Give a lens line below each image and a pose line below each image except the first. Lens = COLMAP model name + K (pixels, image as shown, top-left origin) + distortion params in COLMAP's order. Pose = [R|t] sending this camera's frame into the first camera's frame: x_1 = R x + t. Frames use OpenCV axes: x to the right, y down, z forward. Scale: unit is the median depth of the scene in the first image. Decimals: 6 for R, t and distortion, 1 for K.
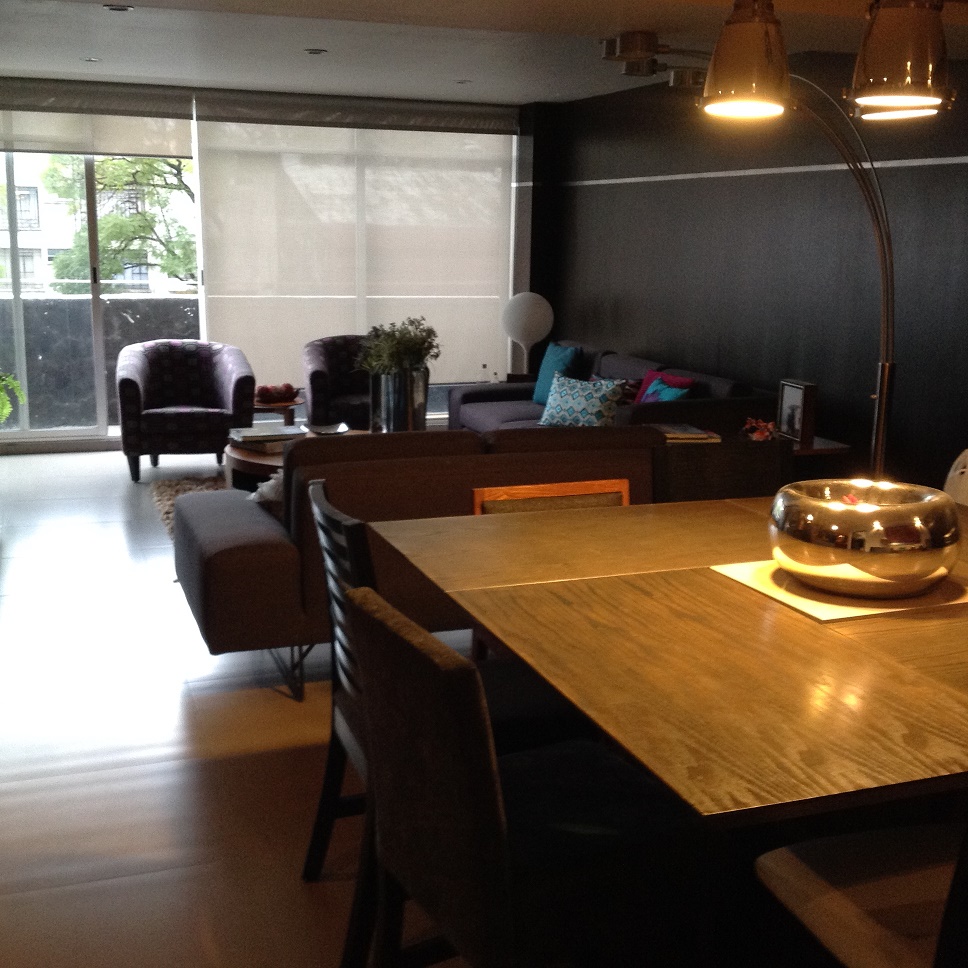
lens RADIAL K [[1219.6, 0, 484.0], [0, 1219.6, 484.0], [0, 0, 1]] dist [0.198702, -0.529477]
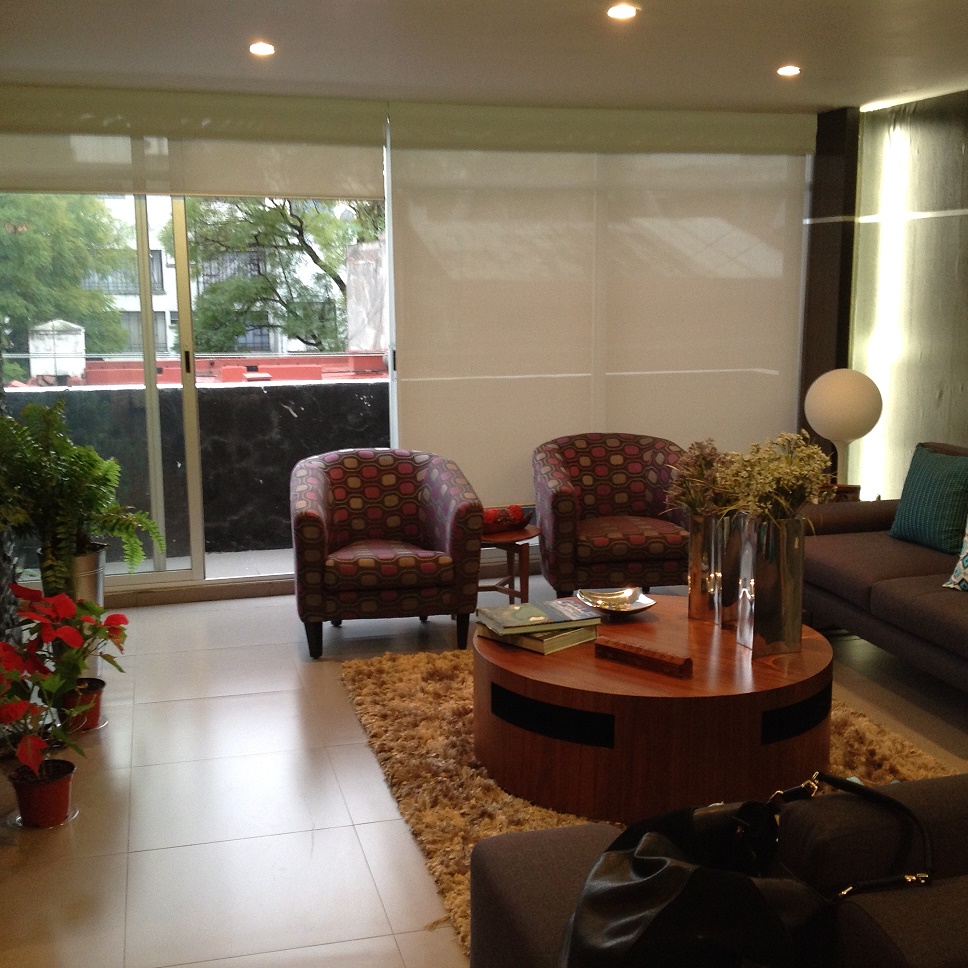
lens RADIAL K [[1219.6, 0, 484.0], [0, 1219.6, 484.0], [0, 0, 1]] dist [0.198702, -0.529477]
pose [[0.996218, -0.007827, -0.086533, -0.102411], [0.004213, 0.999114, -0.041869, -0.056731], [0.086784, 0.041346, 0.995369, 0.254876]]
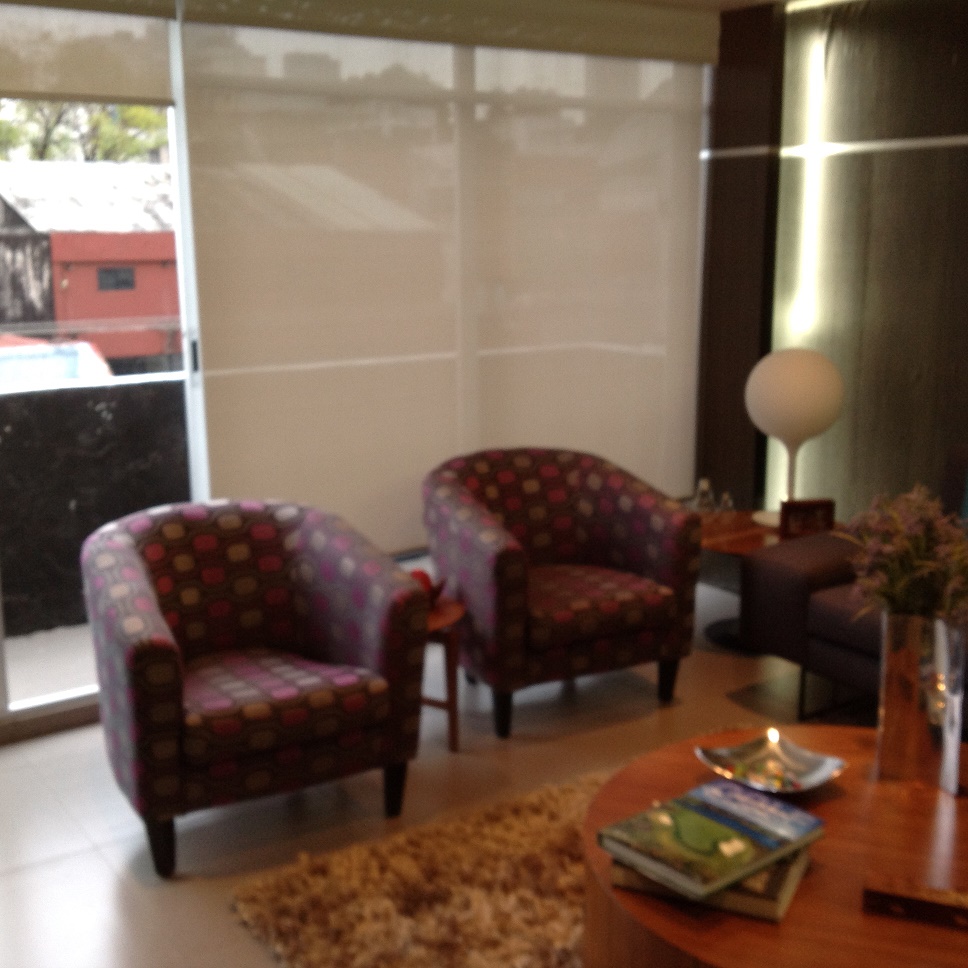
lens RADIAL K [[1250.6, 0, 489.0], [0, 1250.6, 480.4], [0, 0, 1]] dist [0.207705, -0.645073]
pose [[0.967861, -0.074983, 0.240047, -0.218338], [0.076954, 0.997034, 0.001164, -0.101002], [-0.239422, 0.017346, 0.970761, 0.454895]]
